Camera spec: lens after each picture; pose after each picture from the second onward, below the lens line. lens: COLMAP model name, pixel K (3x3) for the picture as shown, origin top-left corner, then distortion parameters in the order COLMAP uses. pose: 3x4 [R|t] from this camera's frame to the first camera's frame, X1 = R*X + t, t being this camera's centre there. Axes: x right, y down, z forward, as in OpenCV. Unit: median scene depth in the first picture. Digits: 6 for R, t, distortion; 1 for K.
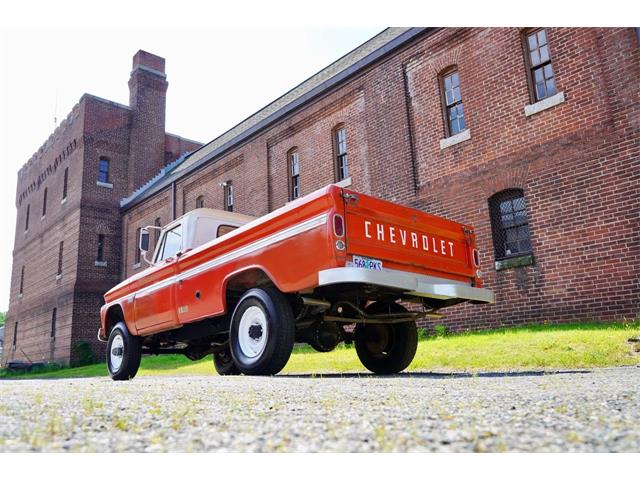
lens RADIAL K [[519.7, 0, 321.7], [0, 519.7, 239.2], [0, 0, 1]] dist [-0.012024, 0.015102]
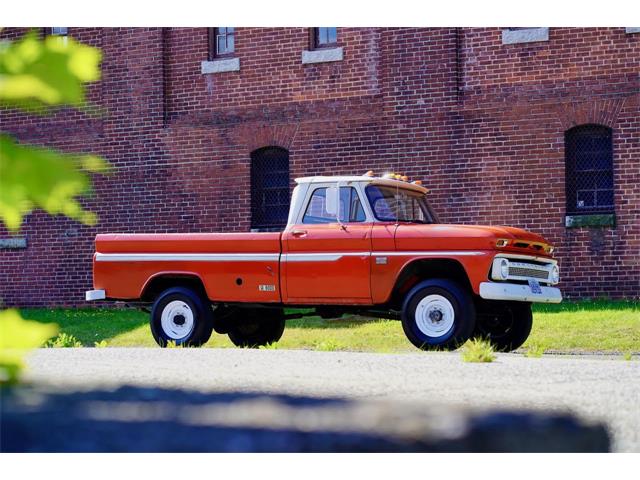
lens RADIAL K [[1538.2, 0, 321.5], [0, 1538.2, 239.0], [0, 0, 1]] dist [-0.031944, 0.000000]
pose [[0.938935, 0.050138, 0.340422, -0.832960], [-0.110044, 0.981124, 0.159015, -0.262002], [-0.326024, -0.186766, 0.926729, -1.073665]]
